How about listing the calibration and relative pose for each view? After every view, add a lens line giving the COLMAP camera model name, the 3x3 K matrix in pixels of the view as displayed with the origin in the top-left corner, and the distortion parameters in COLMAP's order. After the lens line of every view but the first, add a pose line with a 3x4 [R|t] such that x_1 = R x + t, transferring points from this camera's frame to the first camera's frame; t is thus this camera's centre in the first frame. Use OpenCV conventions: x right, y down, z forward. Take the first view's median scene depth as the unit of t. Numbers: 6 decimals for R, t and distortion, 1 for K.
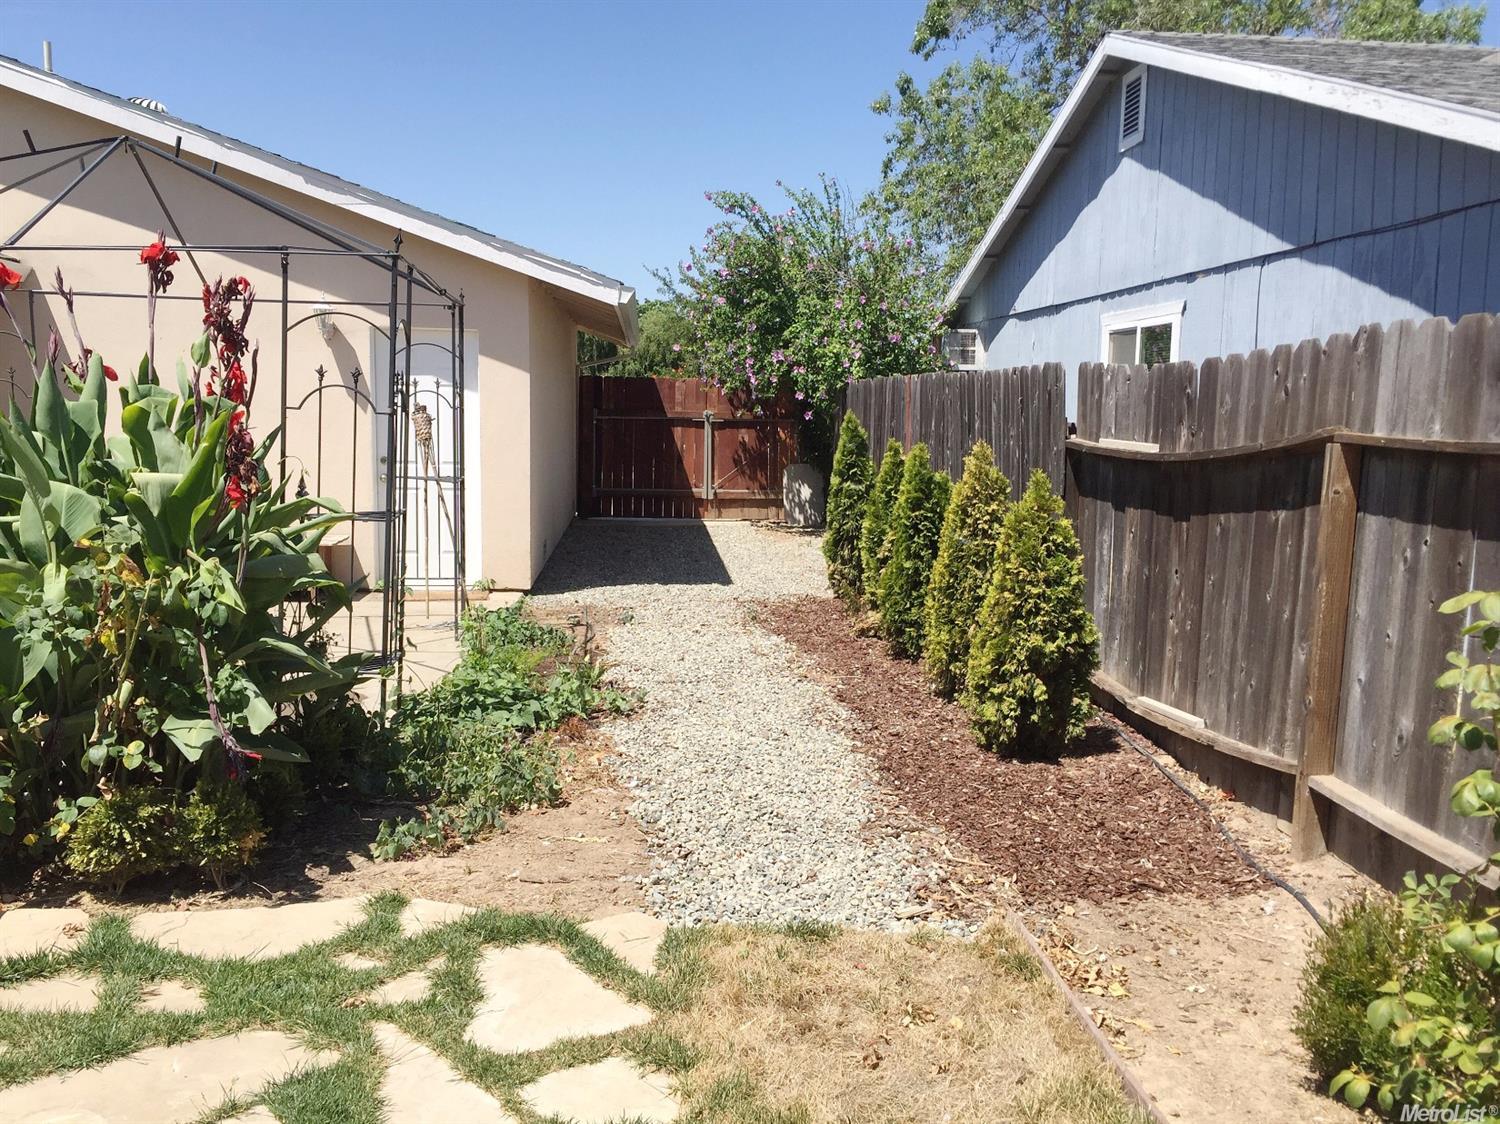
lens RADIAL K [[1285.6, 0, 750.0], [0, 1285.6, 562.0], [0, 0, 1]] dist [0.078869, -0.114609]
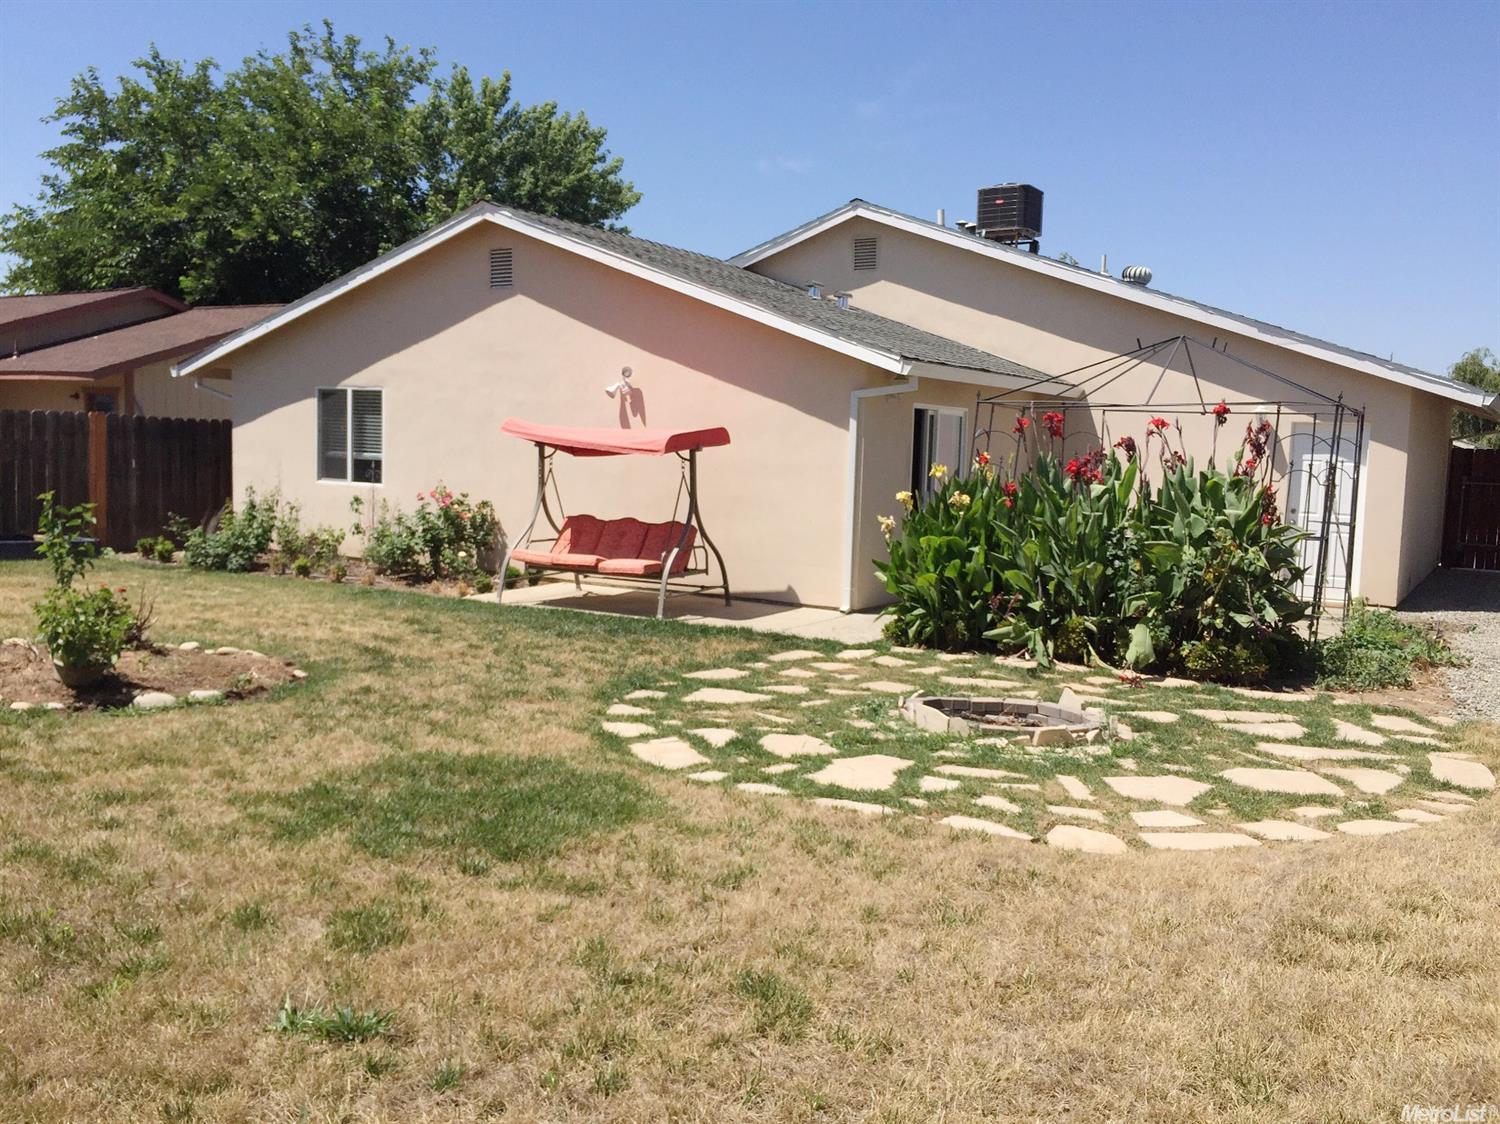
lens RADIAL K [[1285.6, 0, 750.0], [0, 1285.6, 562.0], [0, 0, 1]] dist [0.078869, -0.114609]
pose [[0.808633, 0.060551, -0.585189, 0.218140], [-0.085327, 0.996243, -0.014825, 0.134080], [0.582092, 0.061920, 0.810762, -1.398525]]
